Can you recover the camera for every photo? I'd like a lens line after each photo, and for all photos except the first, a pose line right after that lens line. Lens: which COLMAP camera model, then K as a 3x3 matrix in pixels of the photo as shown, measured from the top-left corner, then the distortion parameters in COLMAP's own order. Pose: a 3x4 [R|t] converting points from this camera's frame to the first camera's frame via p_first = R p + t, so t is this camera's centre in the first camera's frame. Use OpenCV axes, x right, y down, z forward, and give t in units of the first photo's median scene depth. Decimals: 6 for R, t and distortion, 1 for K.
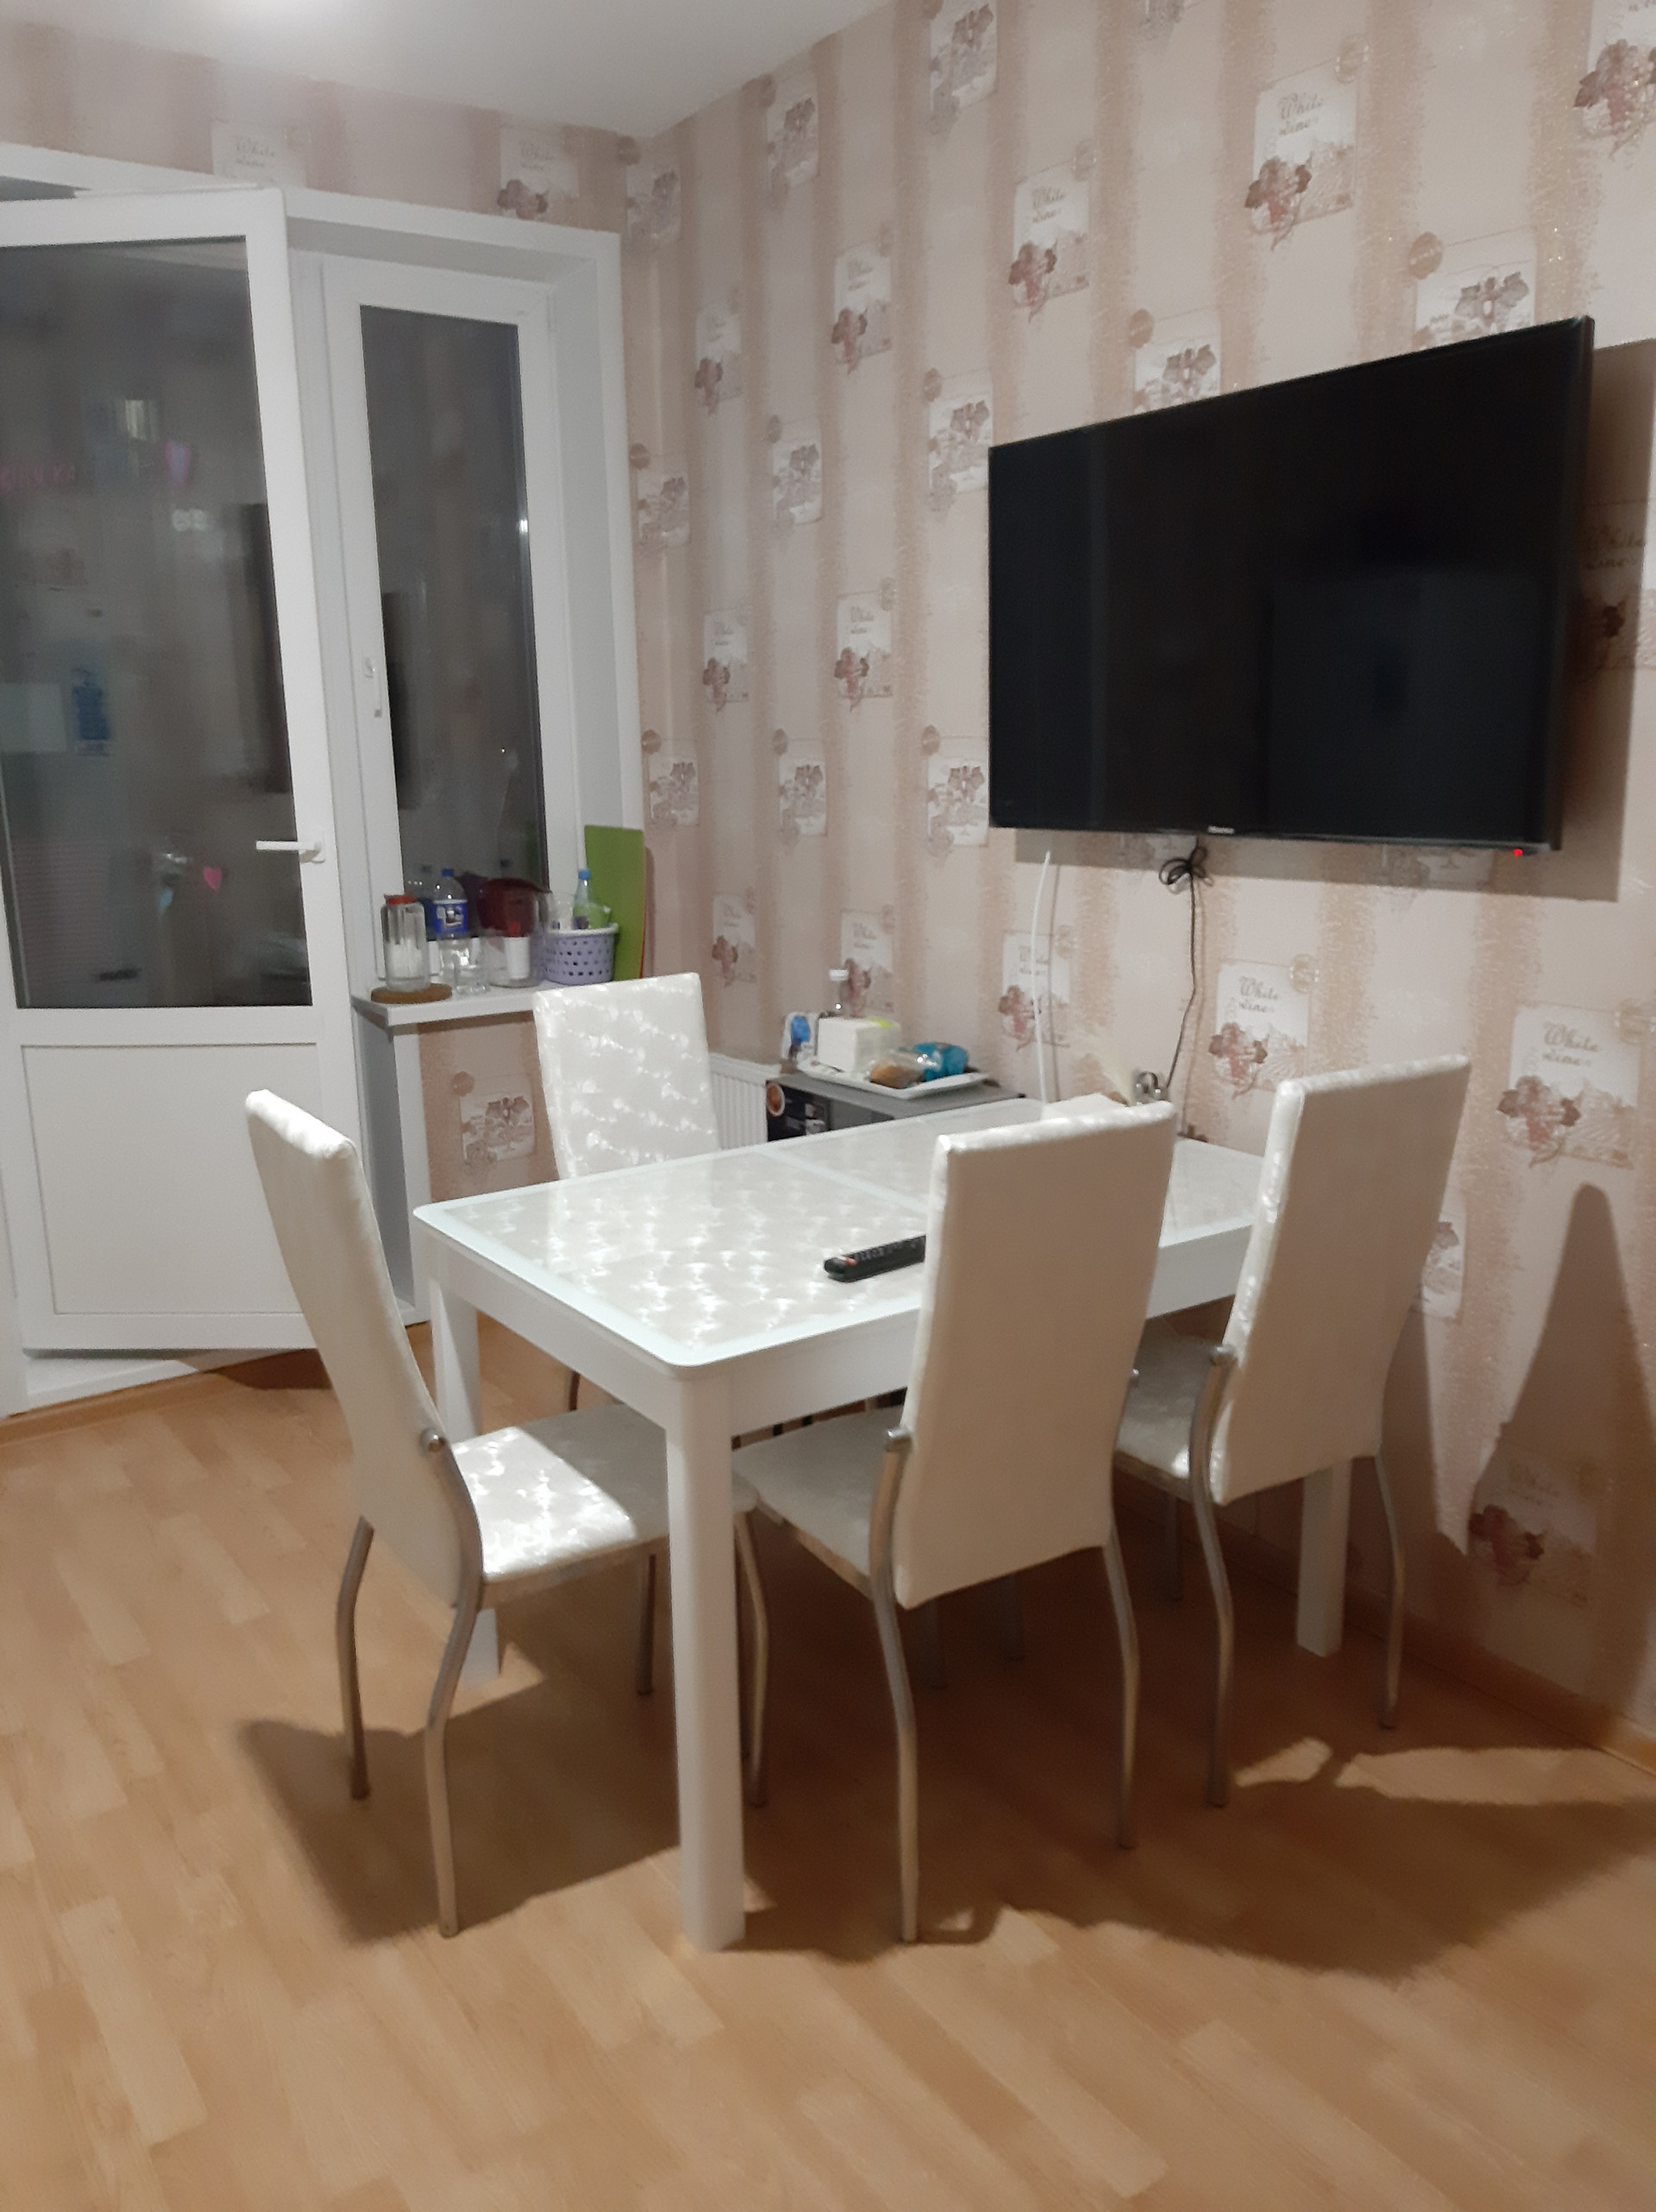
lens RADIAL K [[1726.4, 0, 793.0], [0, 1726.4, 1120.5], [0, 0, 1]] dist [0.075183, -0.146662]
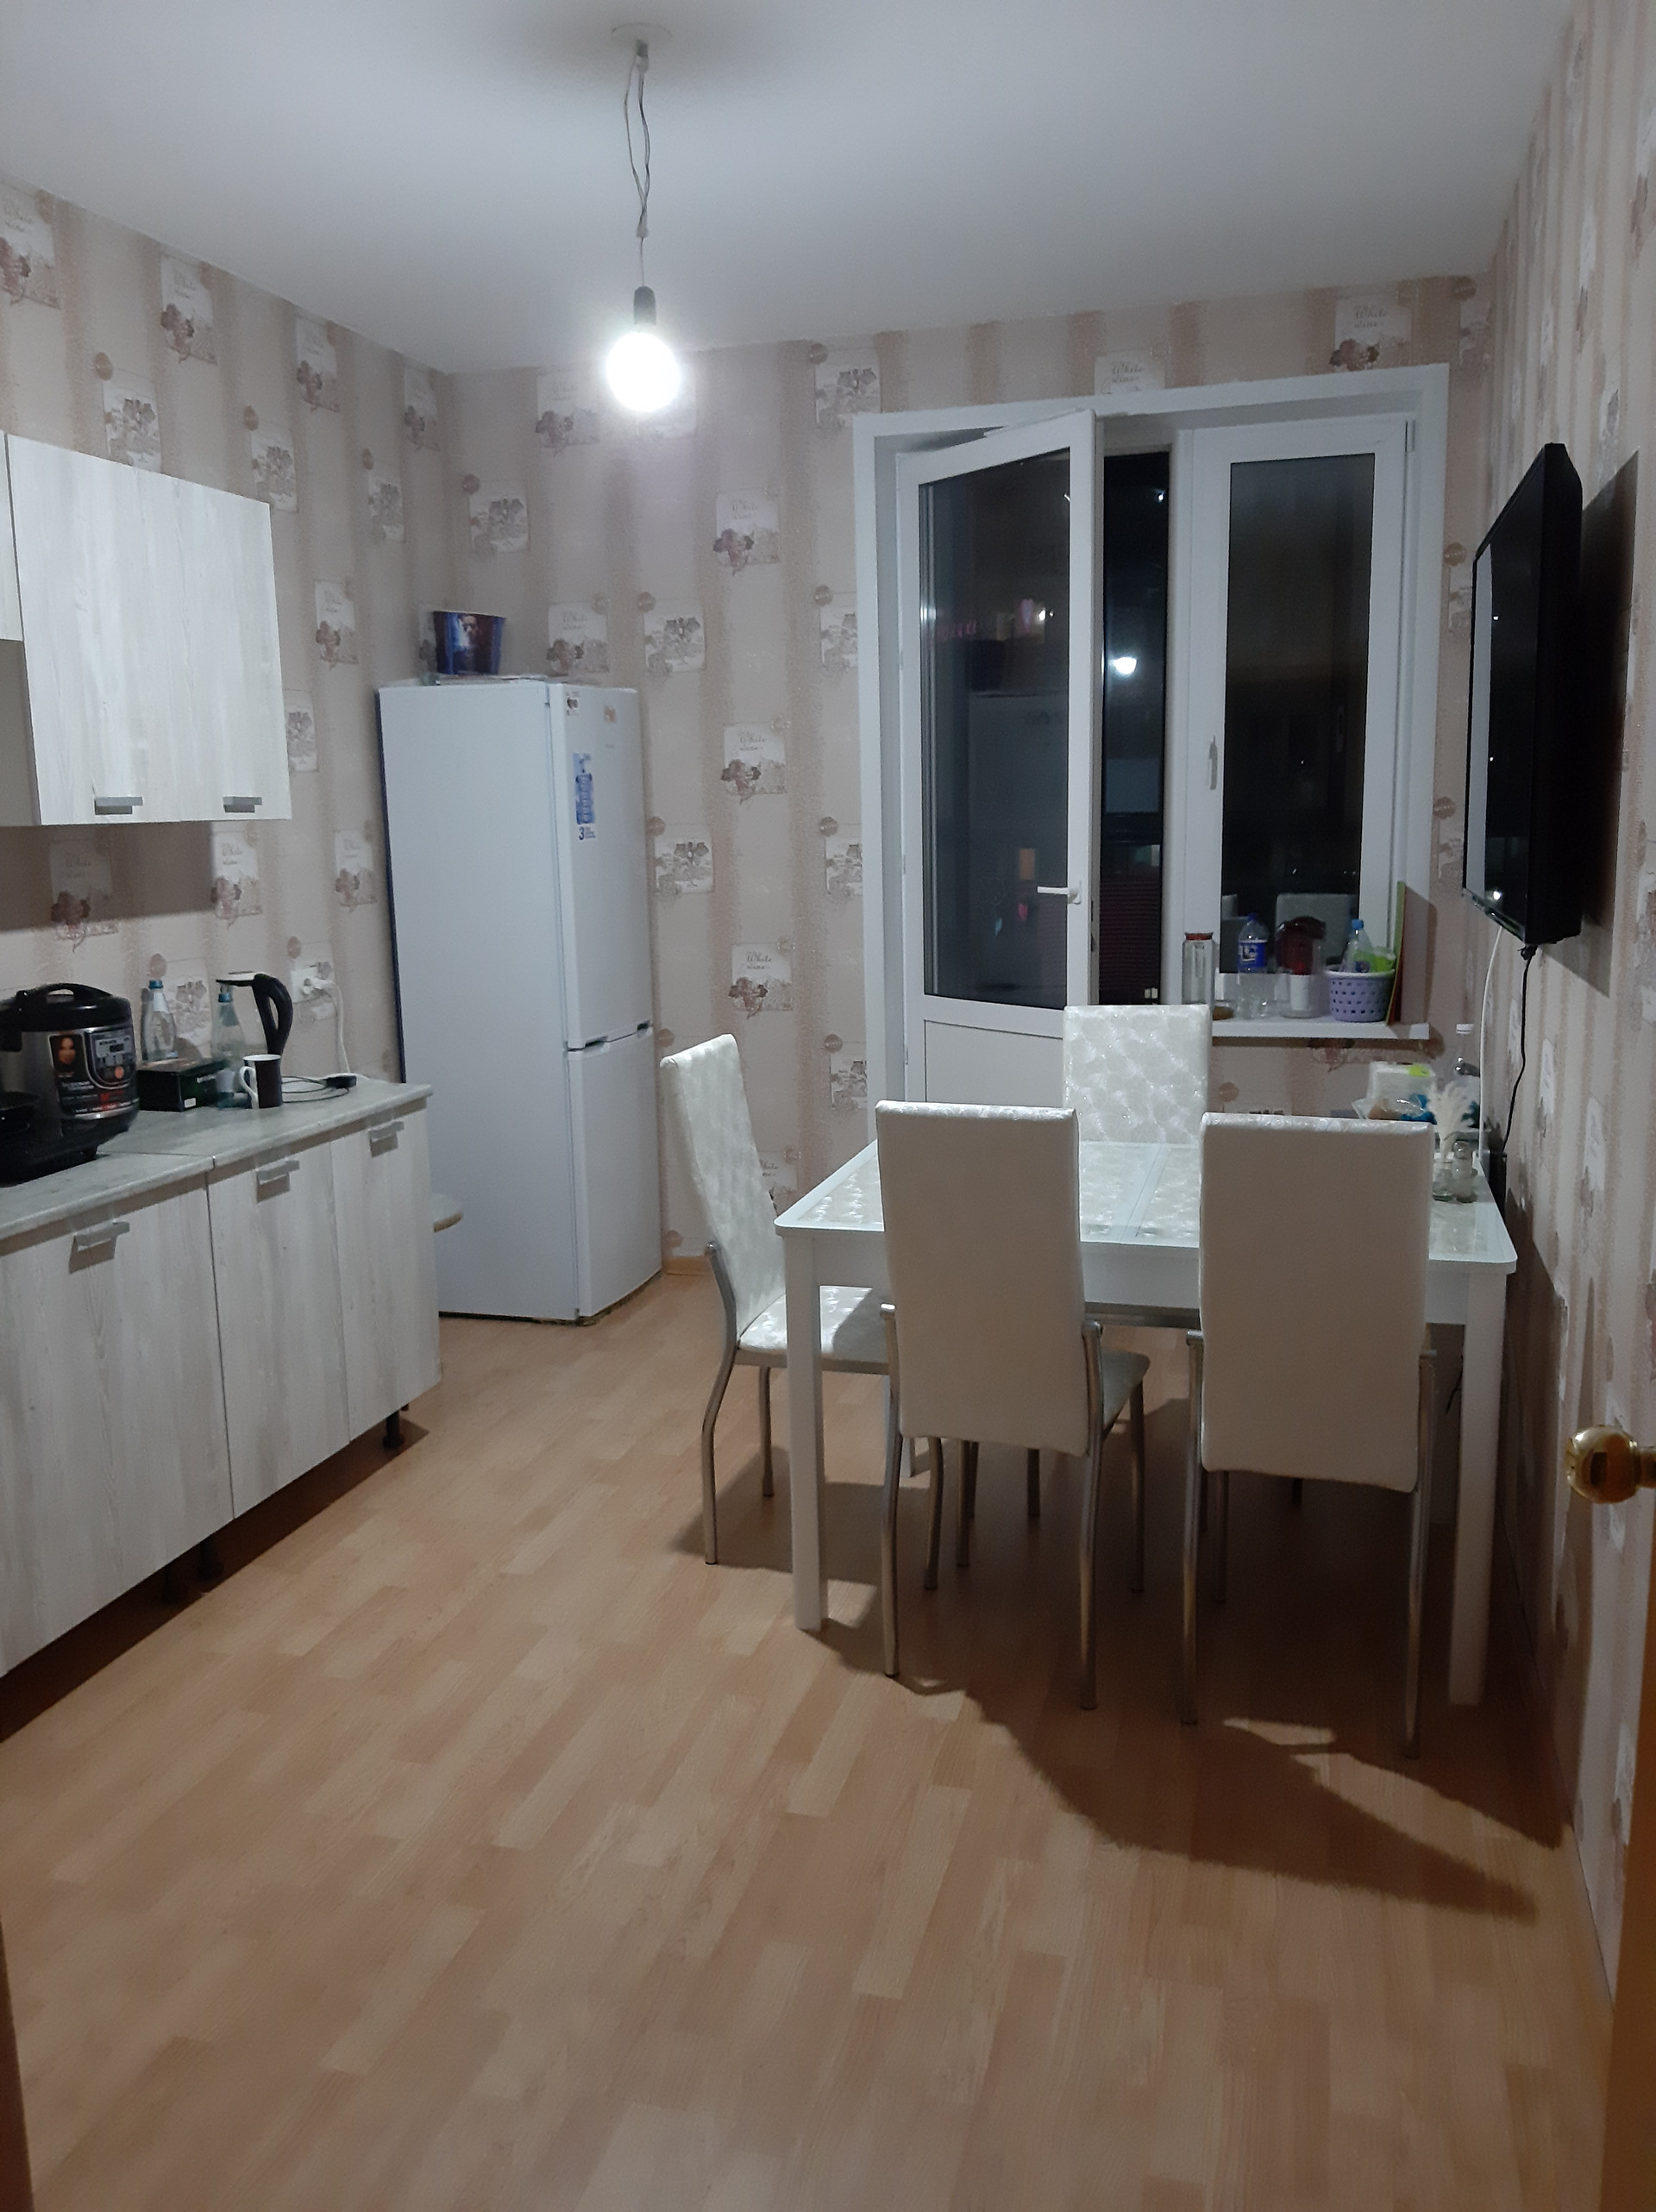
lens RADIAL K [[1726.4, 0, 793.0], [0, 1726.4, 1120.5], [0, 0, 1]] dist [0.075183, -0.146662]
pose [[0.625002, 0.145462, -0.766951, 0.673483], [-0.157998, 0.985723, 0.058200, -0.029038], [0.764467, 0.084802, 0.639061, -0.001688]]
